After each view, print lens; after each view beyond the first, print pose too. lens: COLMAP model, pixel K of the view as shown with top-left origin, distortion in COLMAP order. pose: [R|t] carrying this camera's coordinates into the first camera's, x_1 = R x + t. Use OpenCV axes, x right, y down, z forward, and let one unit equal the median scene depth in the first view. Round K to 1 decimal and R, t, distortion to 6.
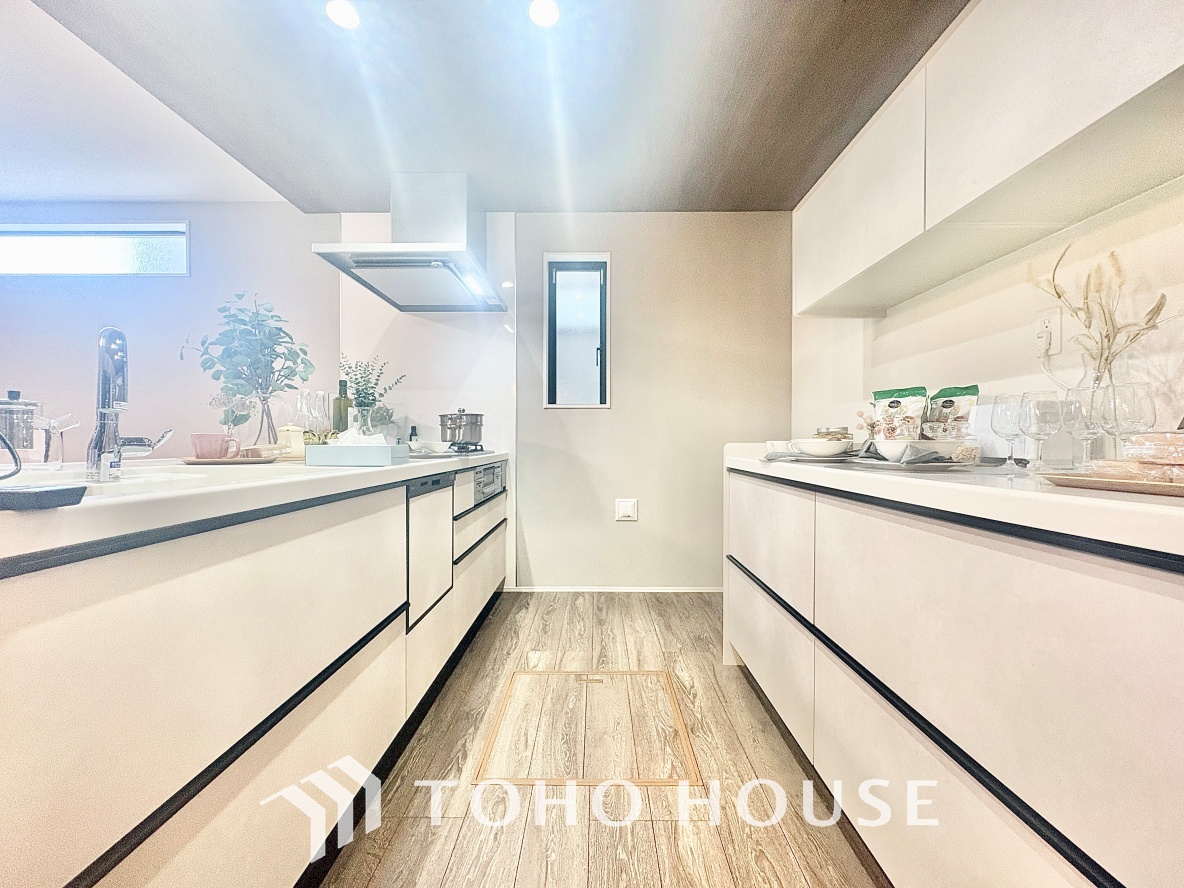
lens RADIAL K [[472.3, 0, 589.4], [0, 472.3, 443.5], [0, 0, 1]] dist [0.000083, 0.000389]
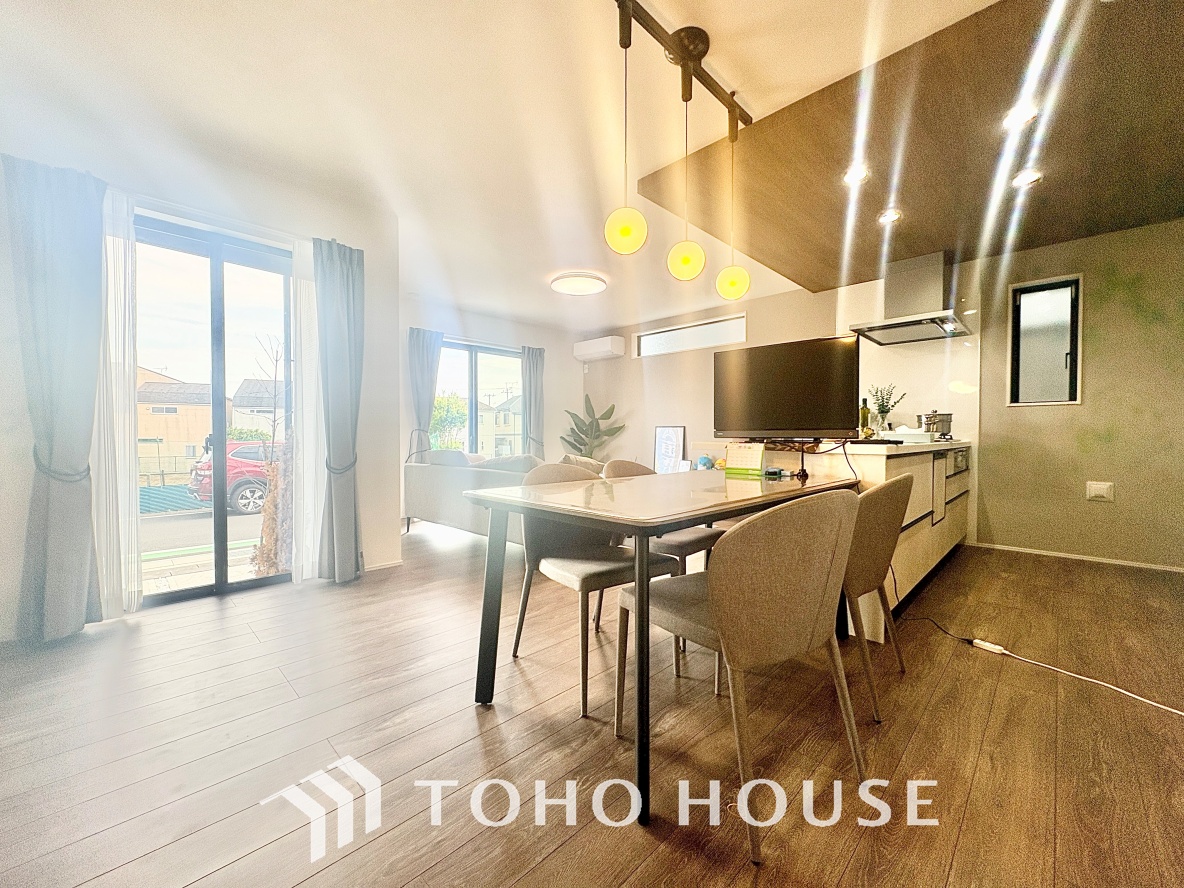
lens RADIAL K [[472.3, 0, 593.6], [0, 472.3, 442.6], [0, 0, 1]] dist [0.000083, 0.000389]
pose [[0.719626, 0.010078, -0.694289, -0.023348], [-0.002673, 0.999927, 0.011744, 0.019301], [0.694357, -0.006596, 0.719601, -1.266338]]
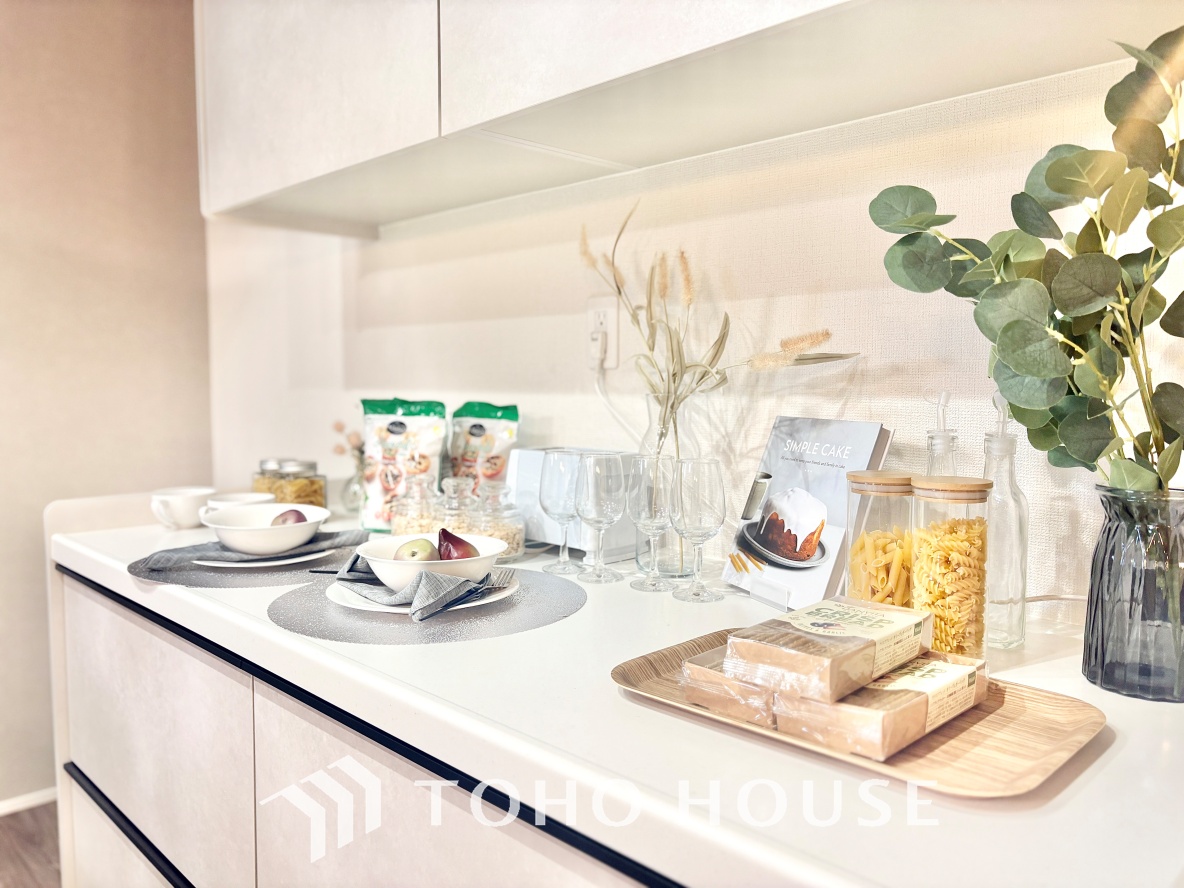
lens RADIAL K [[897.2, 0, 598.0], [0, 897.2, 439.7], [0, 0, 1]] dist [0.027983, -0.010236]
pose [[0.699930, -0.056598, 0.711965, 0.076862], [0.003700, 0.997129, 0.075629, -0.139717], [-0.714201, -0.050301, 0.698130, 0.120417]]
